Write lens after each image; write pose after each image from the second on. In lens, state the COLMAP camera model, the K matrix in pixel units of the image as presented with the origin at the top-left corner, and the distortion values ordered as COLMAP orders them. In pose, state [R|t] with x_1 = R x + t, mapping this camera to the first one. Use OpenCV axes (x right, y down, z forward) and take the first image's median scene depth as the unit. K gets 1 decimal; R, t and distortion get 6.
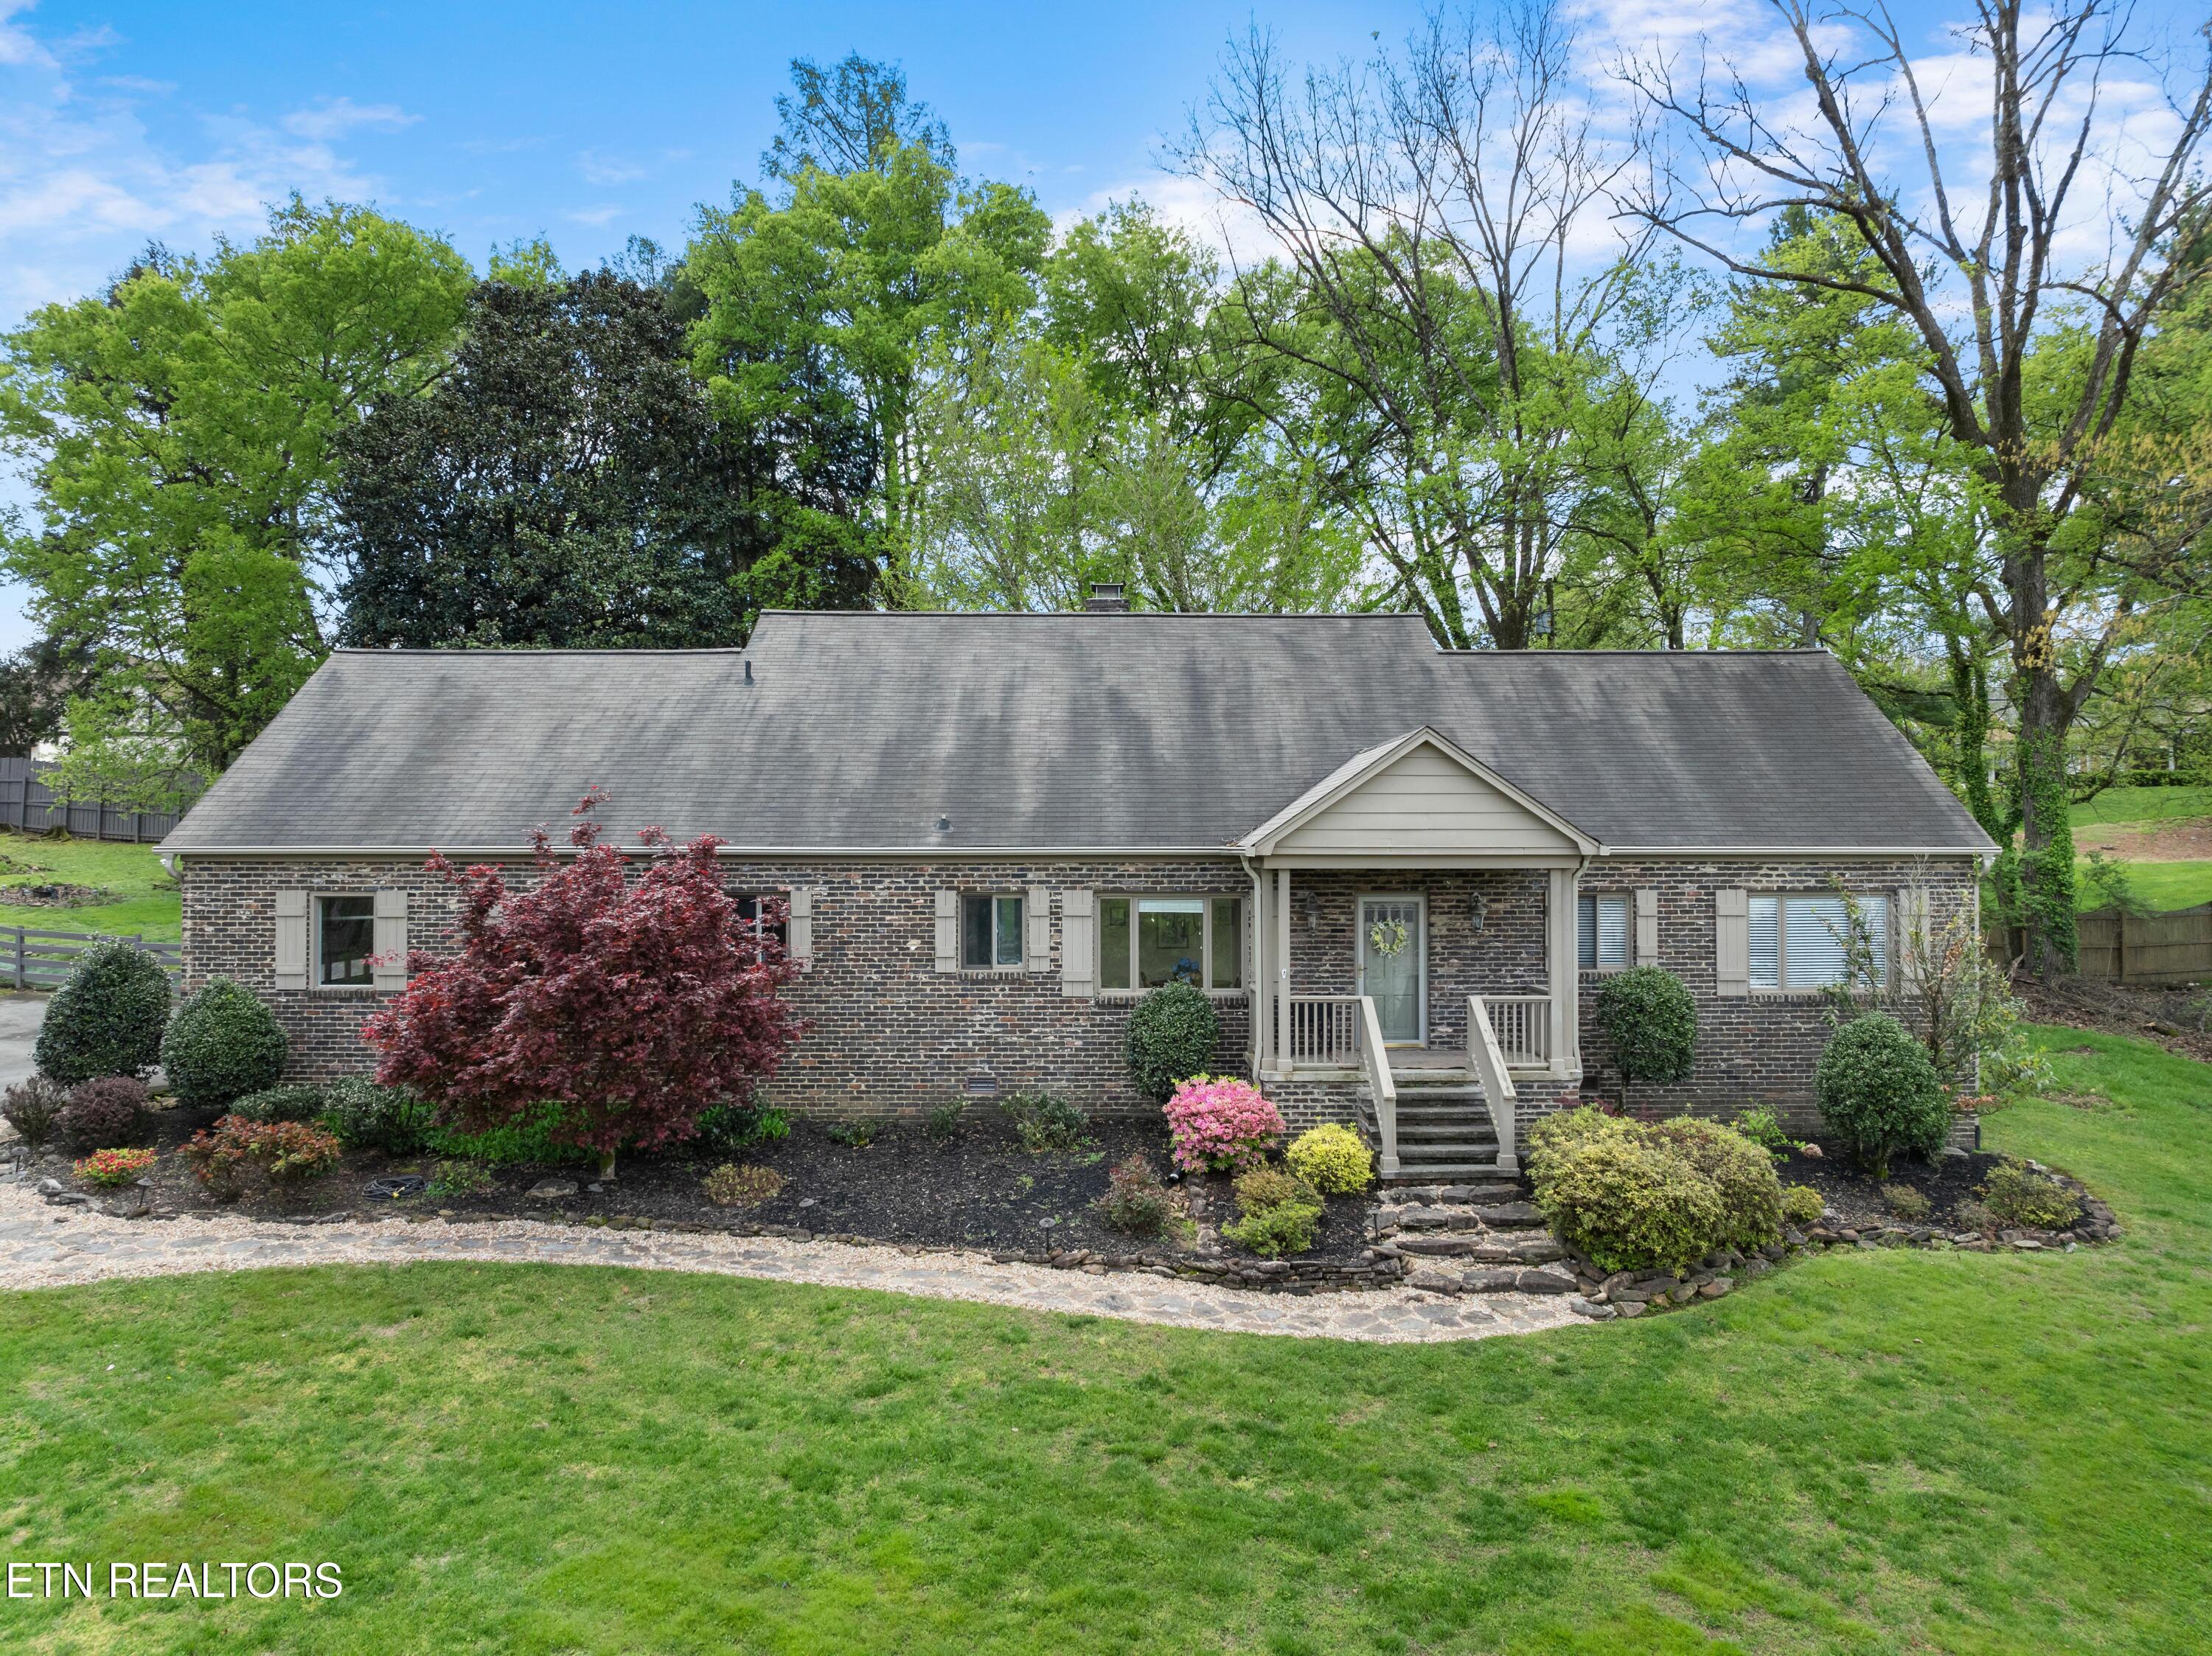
lens RADIAL K [[1534.0, 0, 1106.0], [0, 1534.0, 828.0], [0, 0, 1]] dist [-0.084558, 0.035620]
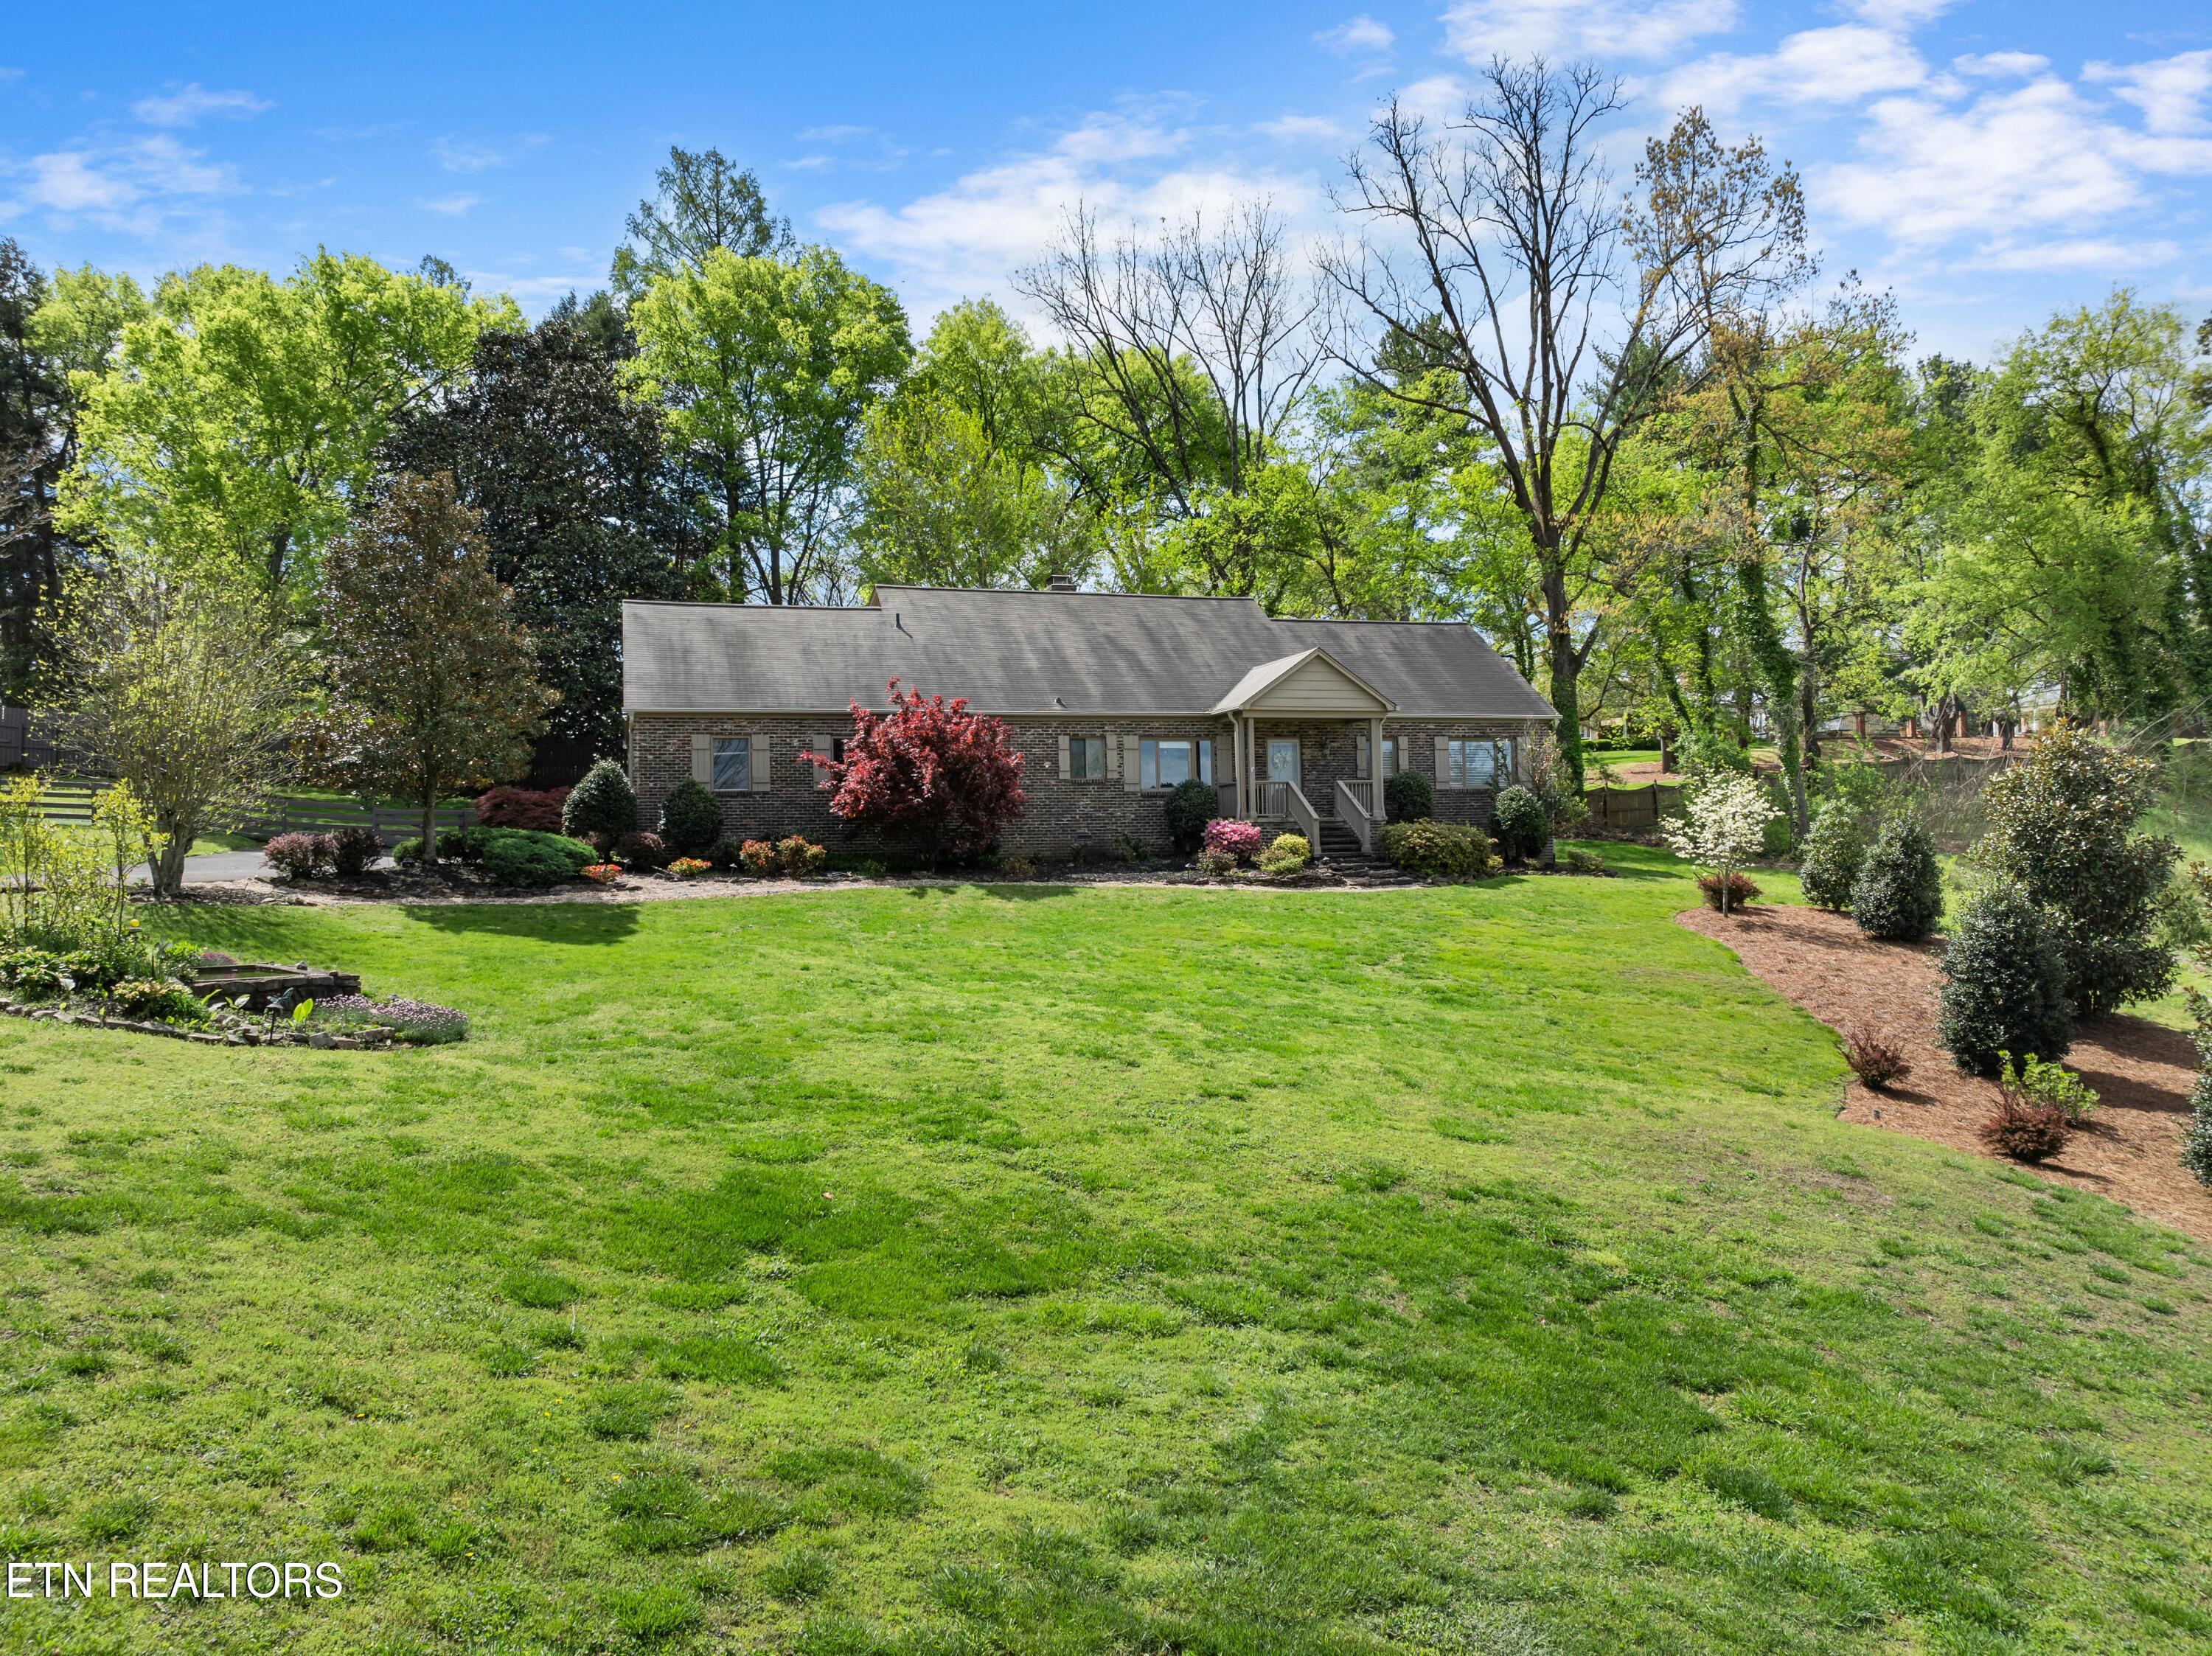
lens RADIAL K [[1534.0, 0, 1106.0], [0, 1534.0, 828.0], [0, 0, 1]] dist [-0.084558, 0.035620]
pose [[0.954108, -0.013490, 0.299160, -0.453572], [0.010789, 0.999885, 0.010677, 0.098878], [-0.299269, -0.006959, 0.954143, -0.589087]]
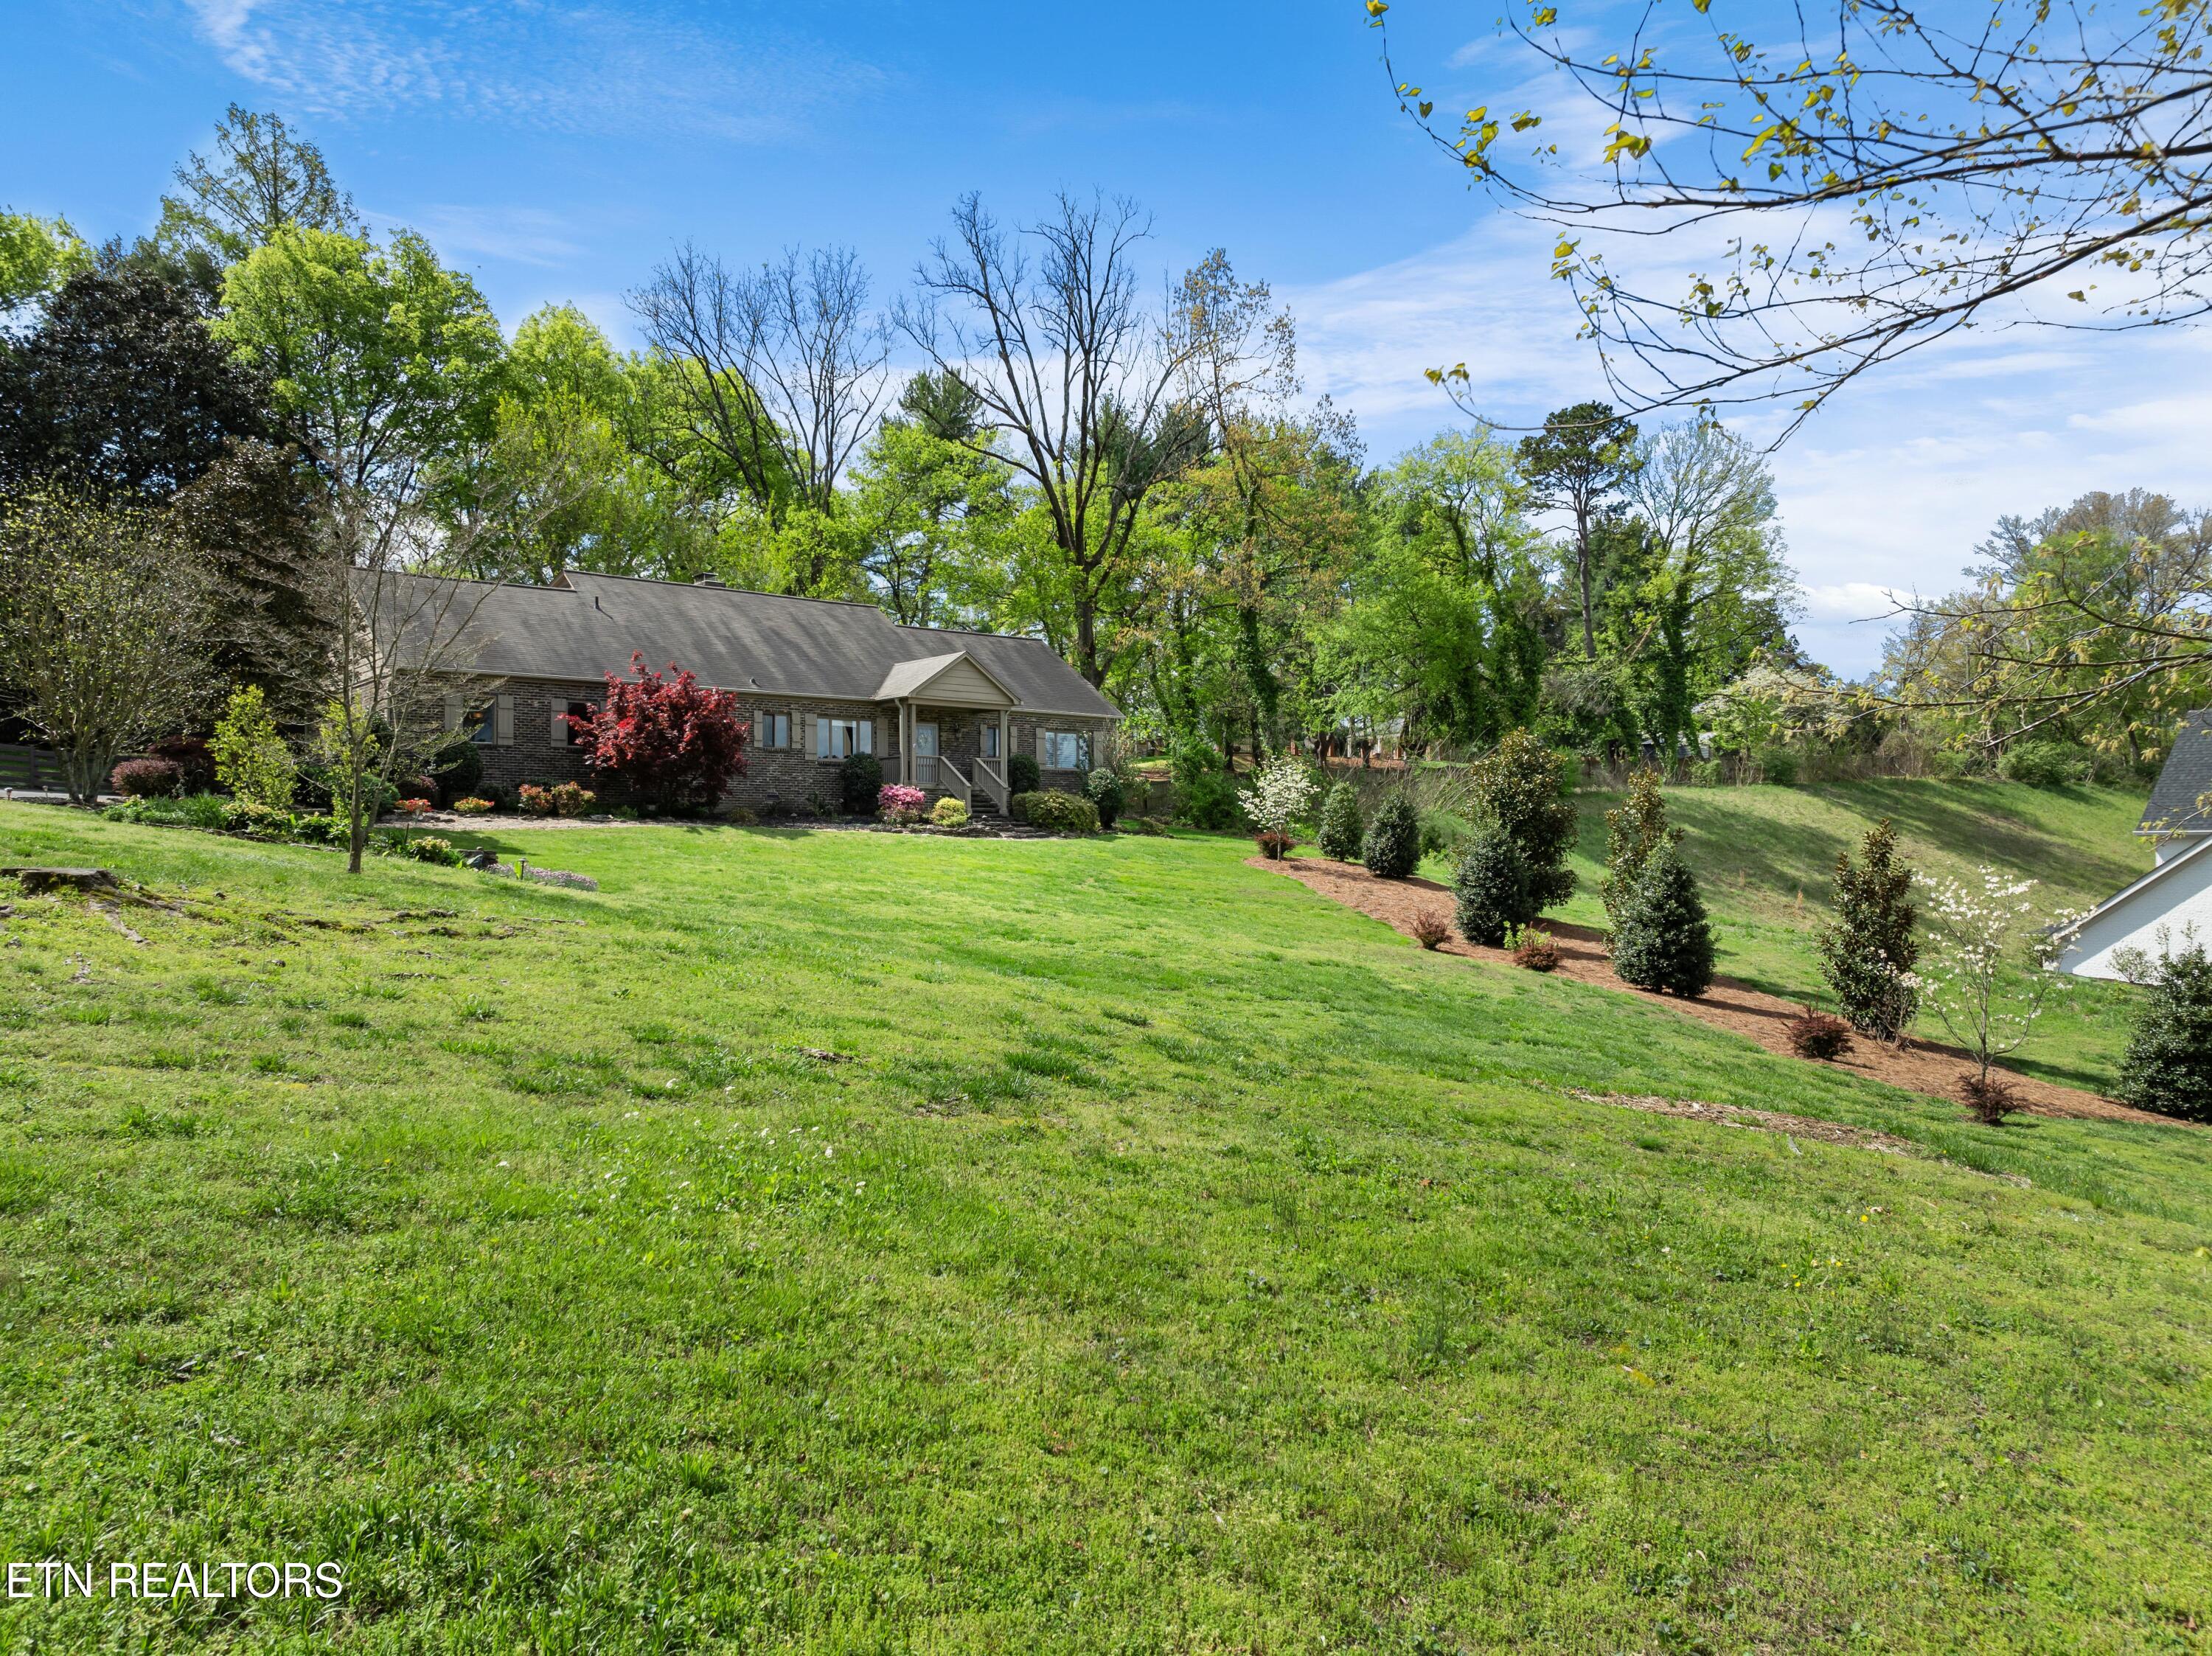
lens RADIAL K [[1510.3, 0, 1106.0], [0, 1510.3, 828.0], [0, 0, 1]] dist [-0.001943, -0.127677]
pose [[0.754813, 0.009187, 0.655876, -0.855043], [-0.016270, 0.999857, 0.004719, 0.142325], [-0.655738, -0.014233, 0.754854, -0.729934]]
